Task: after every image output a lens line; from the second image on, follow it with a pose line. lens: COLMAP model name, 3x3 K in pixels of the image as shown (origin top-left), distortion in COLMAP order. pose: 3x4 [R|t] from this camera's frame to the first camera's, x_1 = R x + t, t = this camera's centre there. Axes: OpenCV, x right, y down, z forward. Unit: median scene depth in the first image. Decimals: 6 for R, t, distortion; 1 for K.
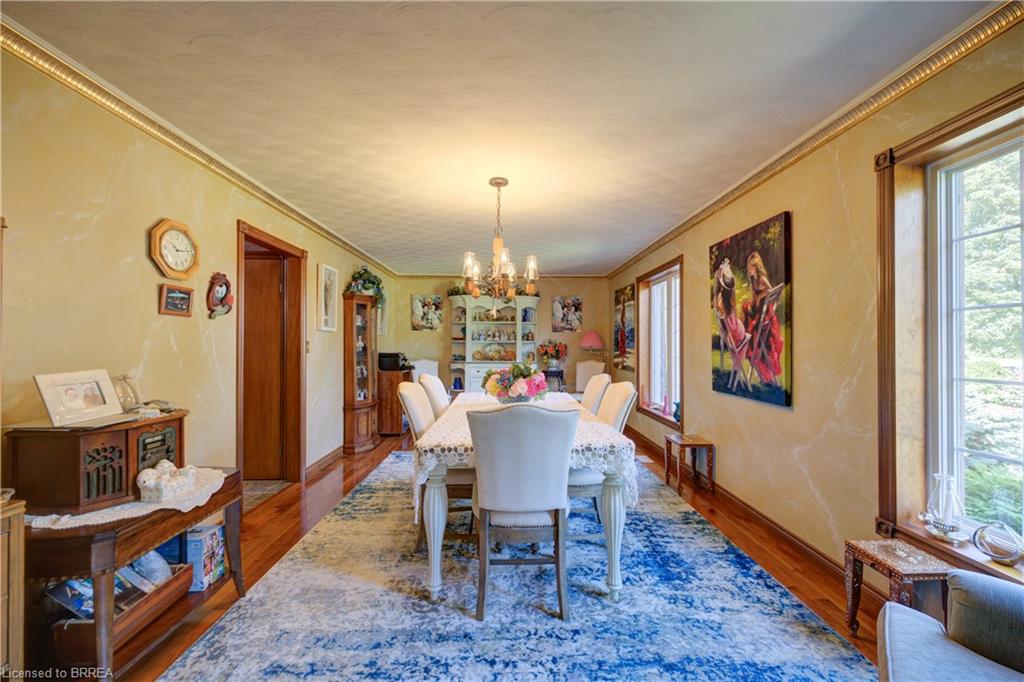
lens RADIAL K [[408.8, 0, 512.8], [0, 408.8, 342.9], [0, 0, 1]] dist [0.000403, -0.000067]
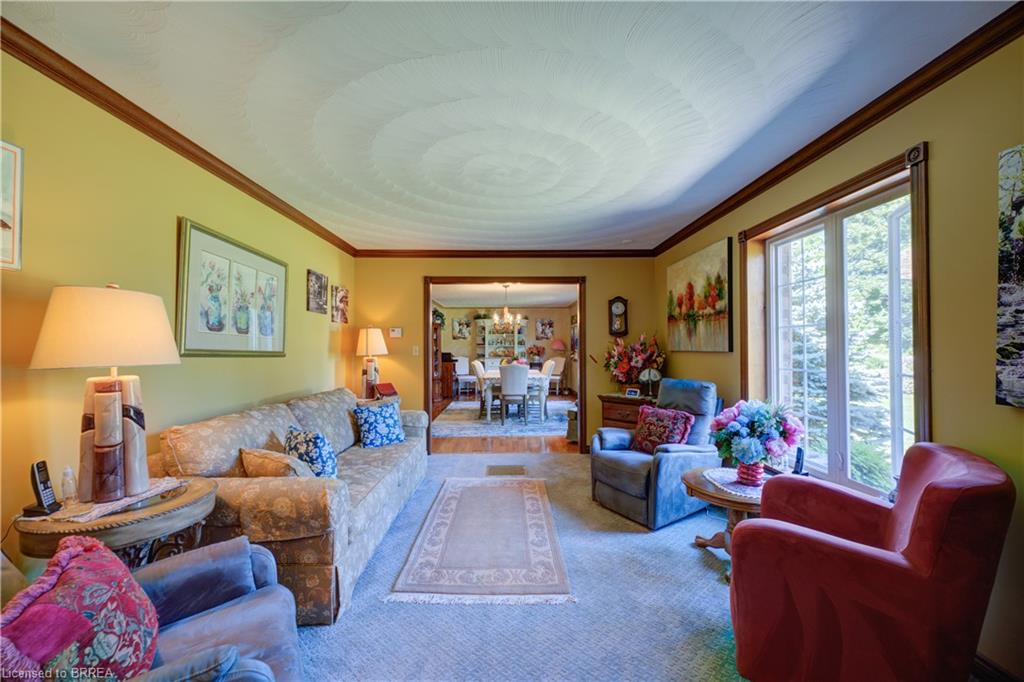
lens RADIAL K [[408.8, 0, 510.3], [0, 408.8, 339.7], [0, 0, 1]] dist [0.000403, -0.000067]
pose [[0.999938, -0.005990, -0.009439, 0.007059], [0.005844, 0.999864, -0.015394, -0.002862], [0.009530, 0.015338, 0.999837, -0.703027]]
